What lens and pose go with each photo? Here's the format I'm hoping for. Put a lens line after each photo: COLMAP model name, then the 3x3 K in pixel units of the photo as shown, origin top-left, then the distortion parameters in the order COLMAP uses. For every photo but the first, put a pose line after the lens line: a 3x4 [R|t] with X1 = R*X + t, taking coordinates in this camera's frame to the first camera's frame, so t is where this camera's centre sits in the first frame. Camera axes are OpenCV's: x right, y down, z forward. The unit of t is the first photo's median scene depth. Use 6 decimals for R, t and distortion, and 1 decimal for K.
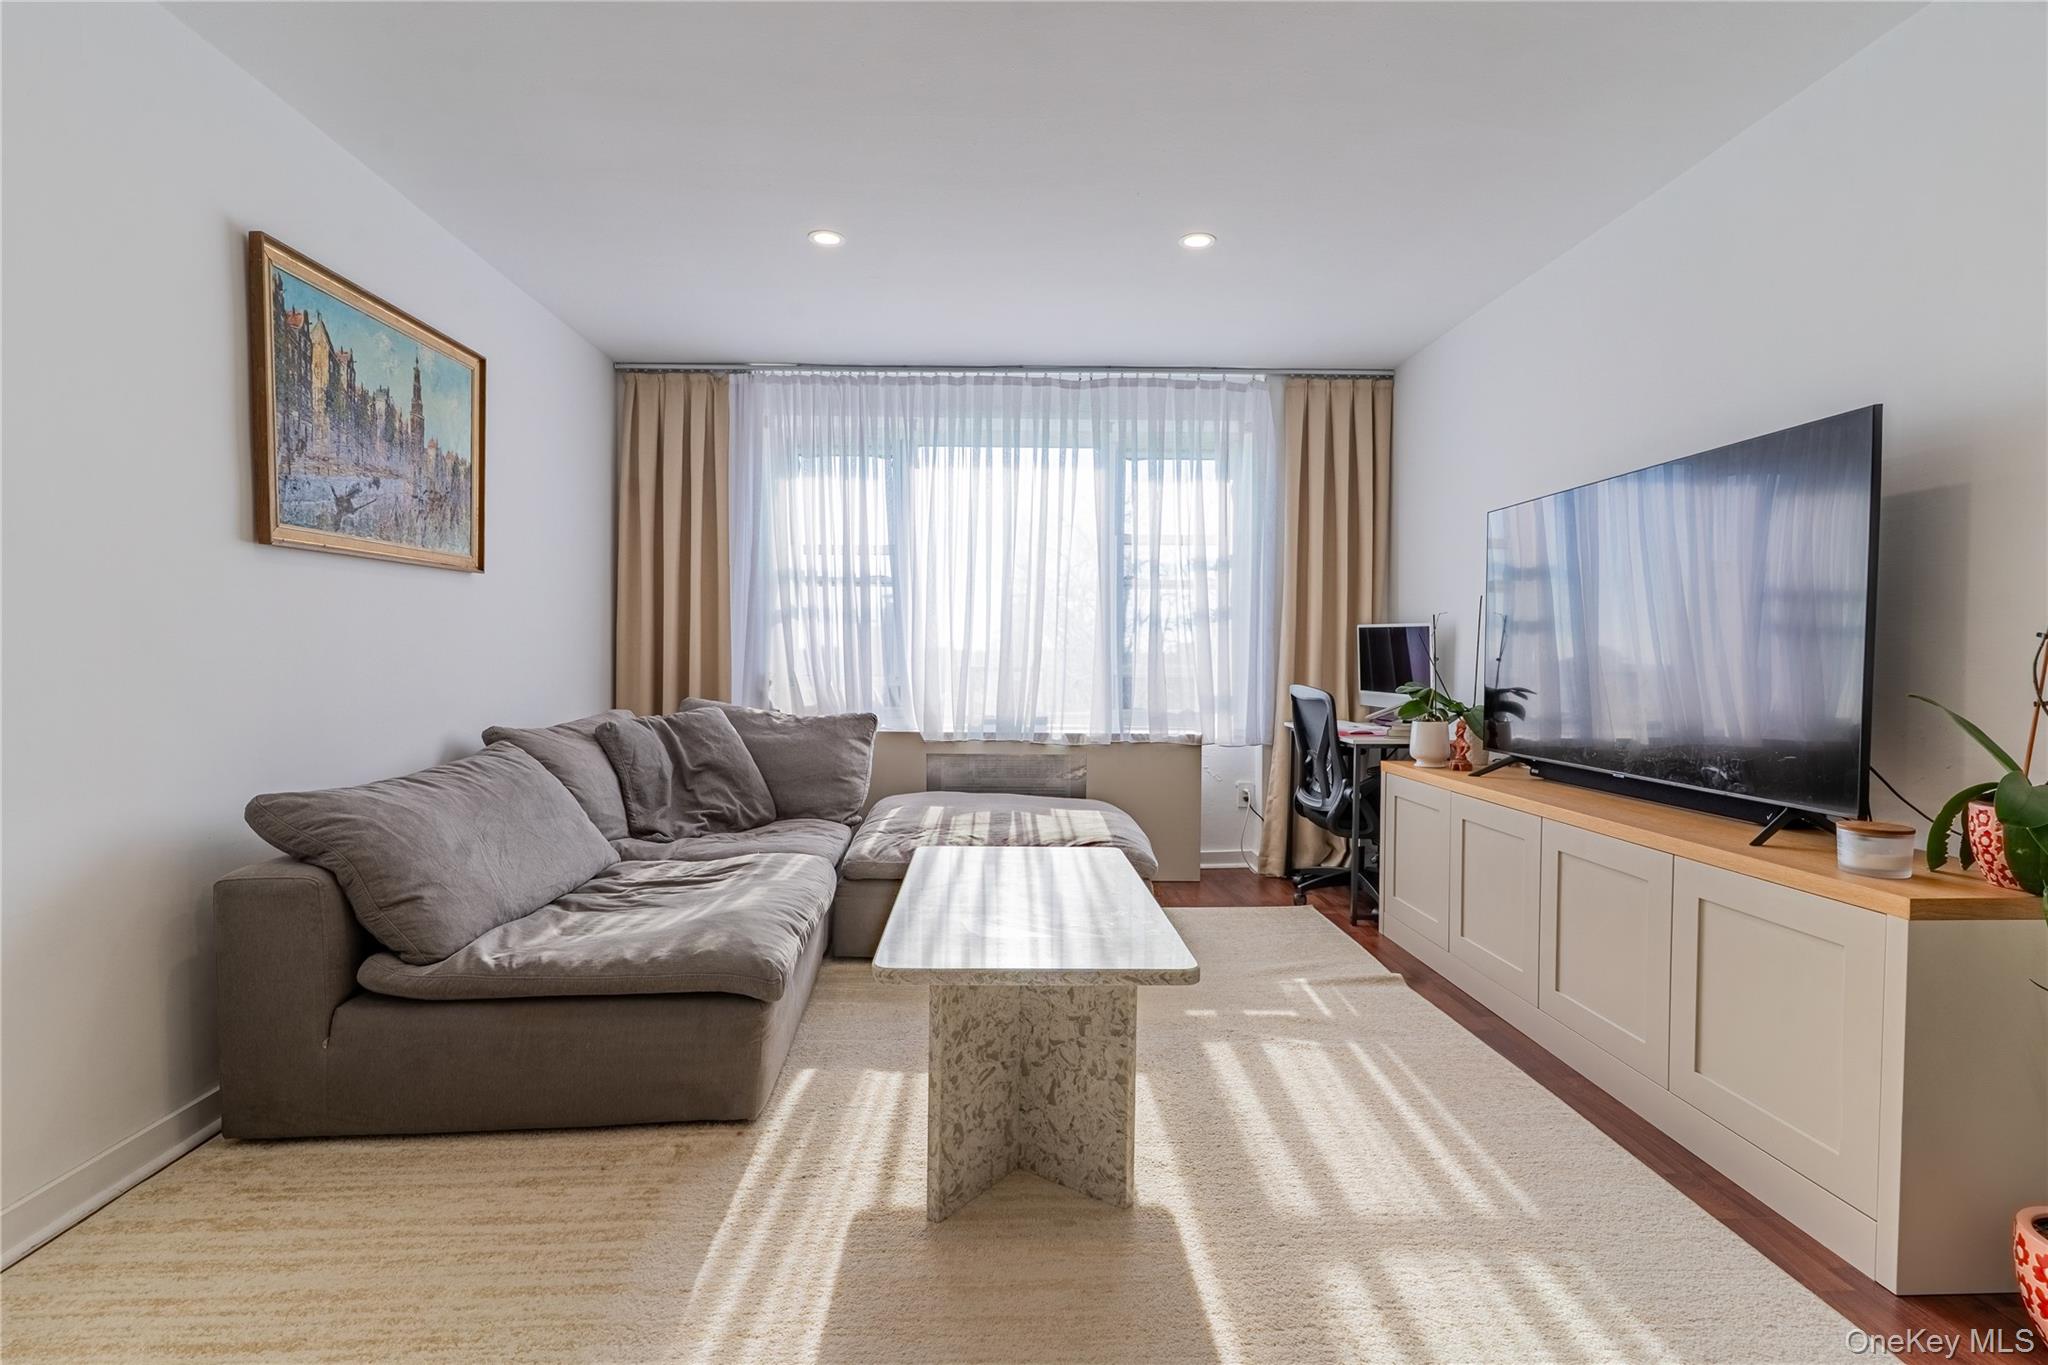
lens RADIAL K [[987.8, 0, 1036.7], [0, 987.8, 671.6], [0, 0, 1]] dist [0.009233, 0.000491]
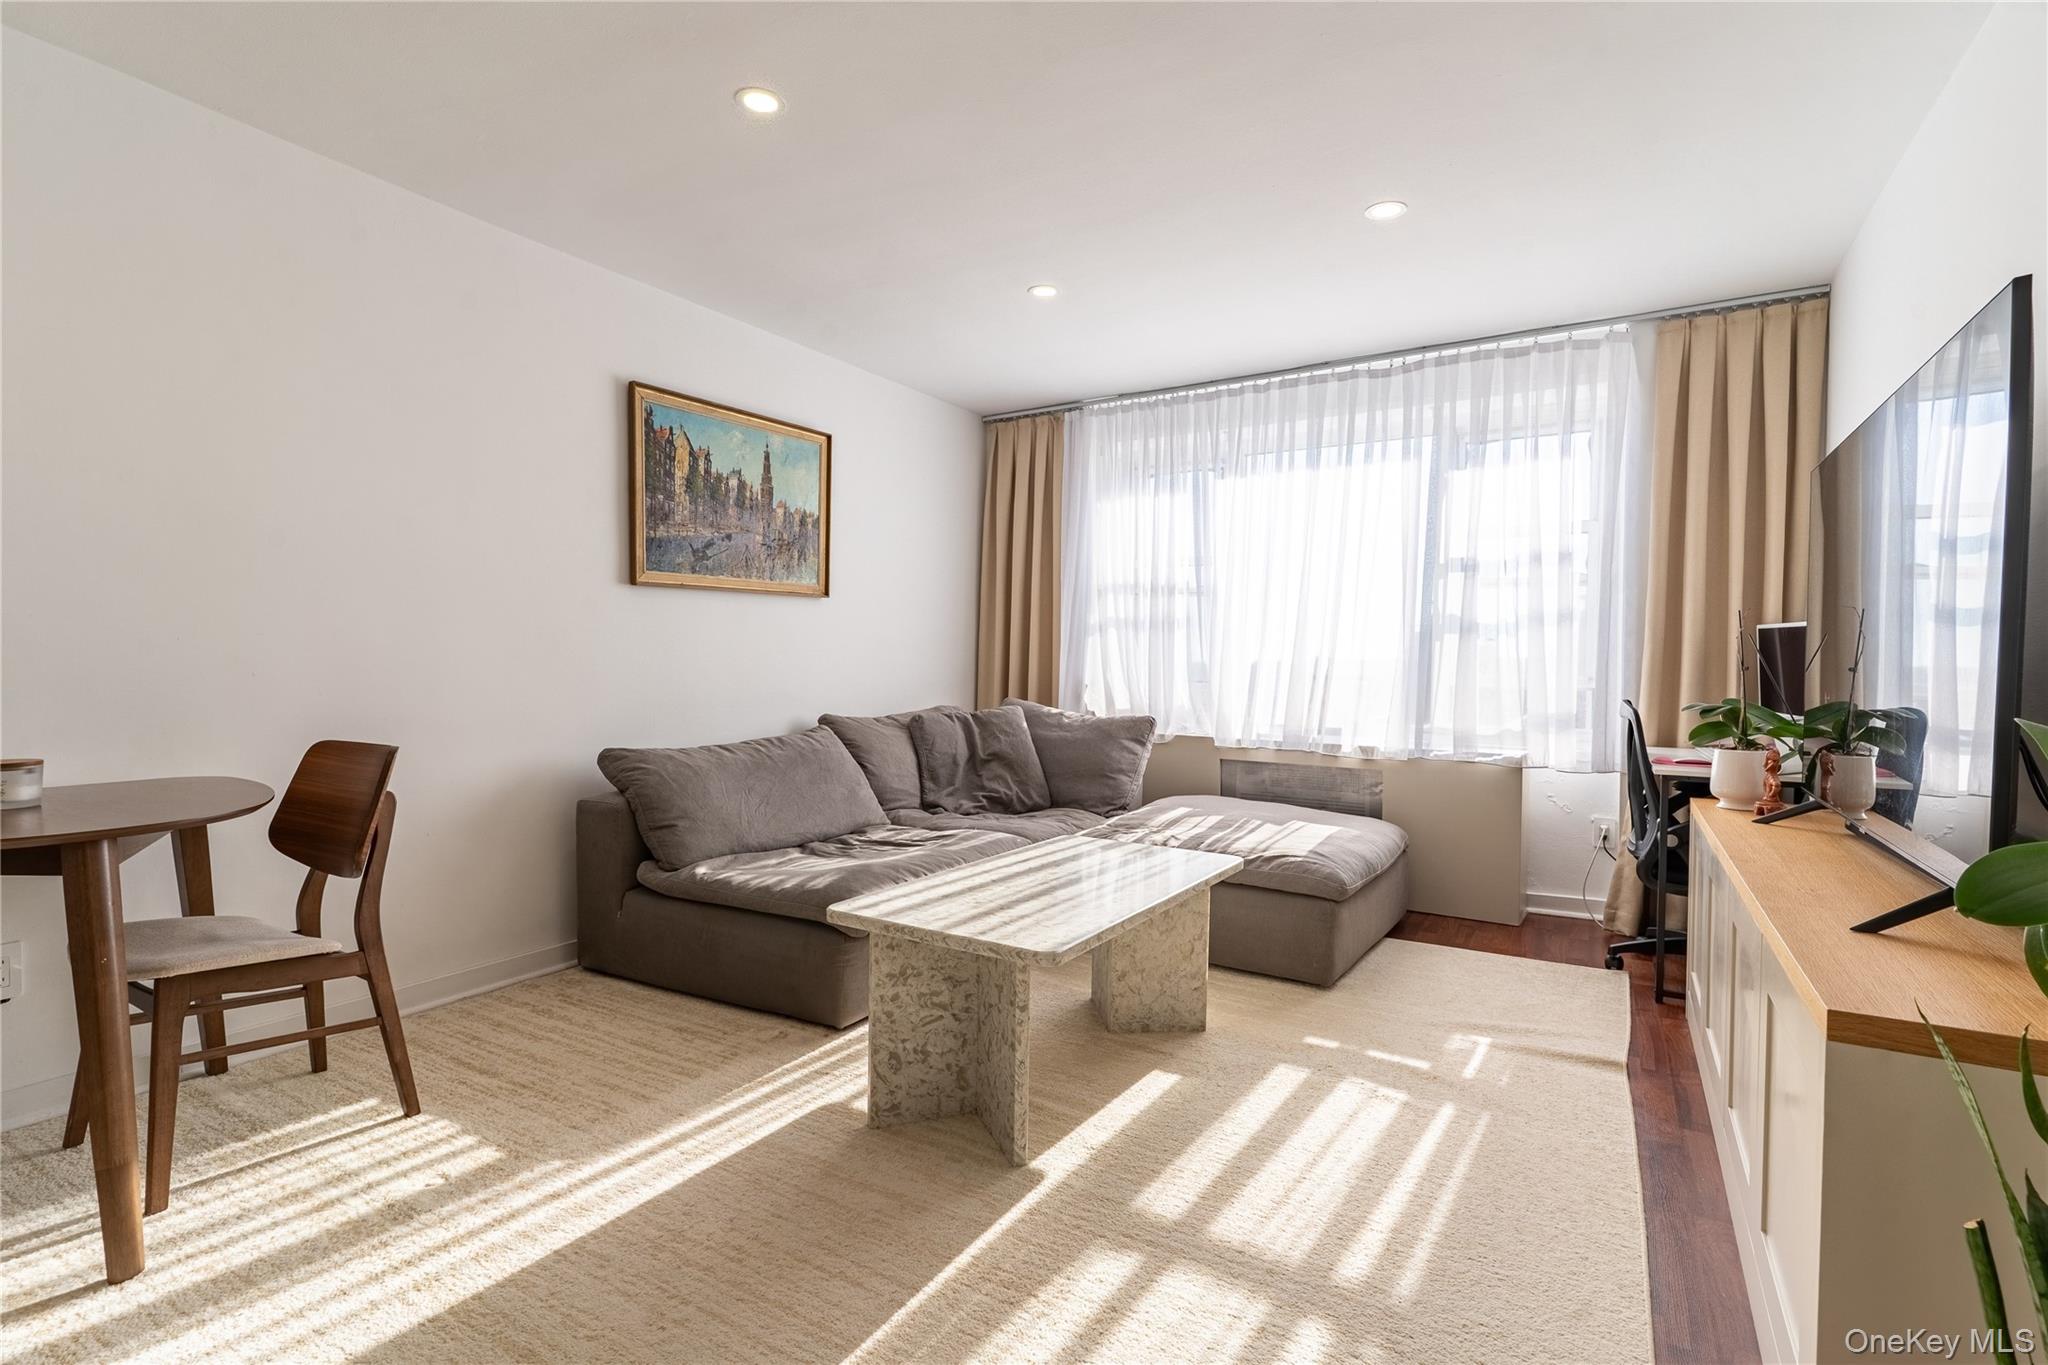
lens RADIAL K [[987.8, 0, 1021.3], [0, 987.8, 673.7], [0, 0, 1]] dist [0.009233, 0.000491]
pose [[0.830602, 0.010529, -0.556767, 0.437264], [-0.014918, 0.999883, -0.003347, 0.002536], [0.556666, 0.011085, 0.830662, 0.058495]]
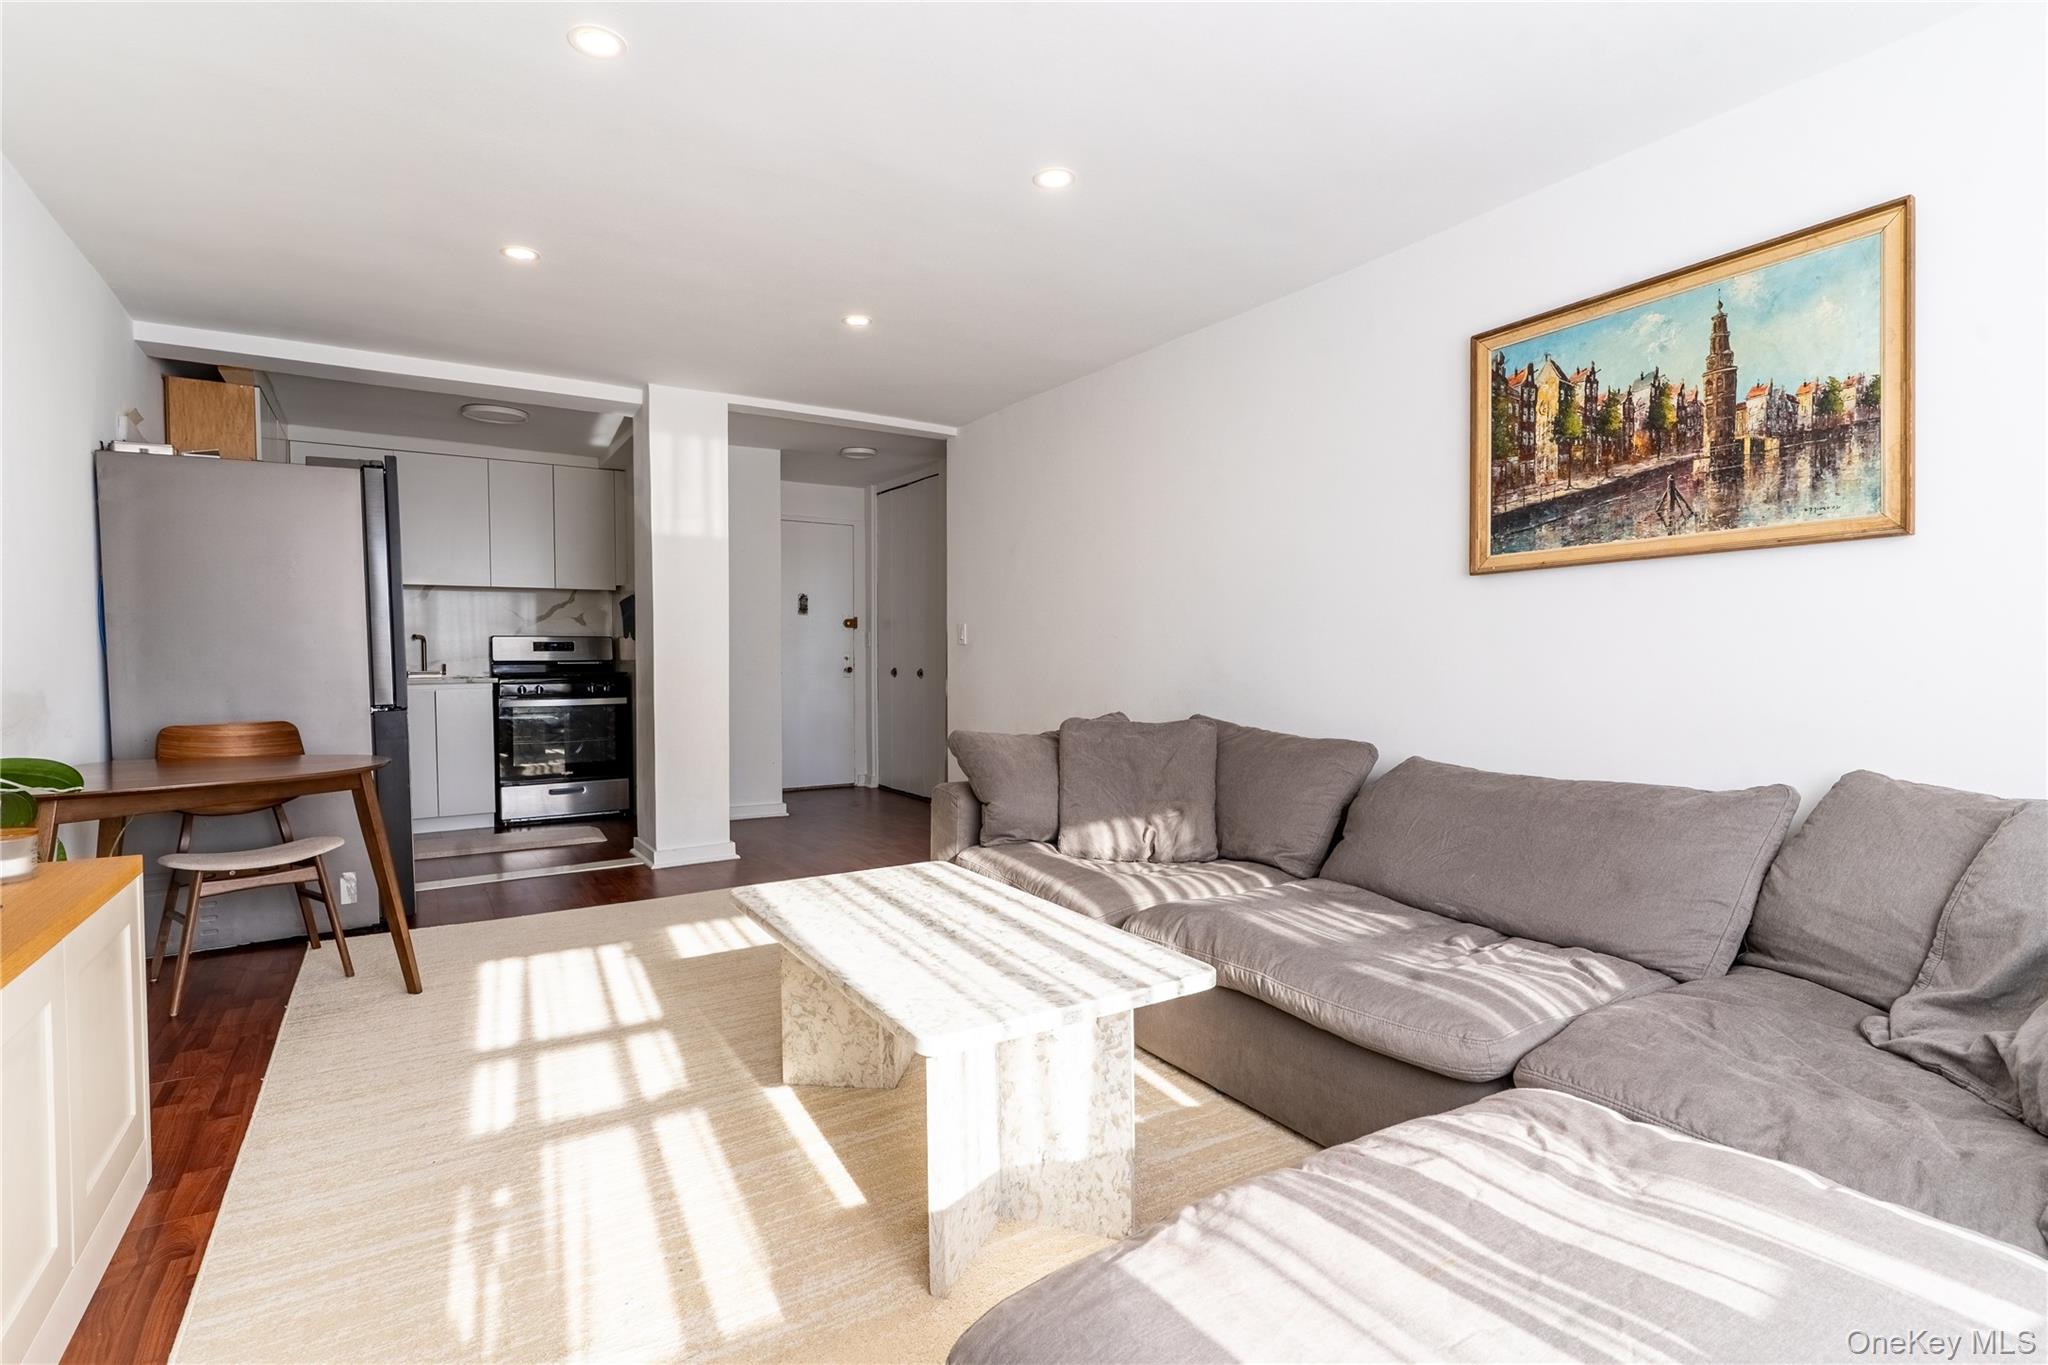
lens RADIAL K [[987.8, 0, 1032.6], [0, 987.8, 688.7], [0, 0, 1]] dist [0.009233, 0.000491]
pose [[-0.878976, 0.003004, -0.476856, 0.271808], [-0.020002, 0.998868, 0.043161, -0.019212], [0.476446, 0.047476, -0.877921, 1.465231]]
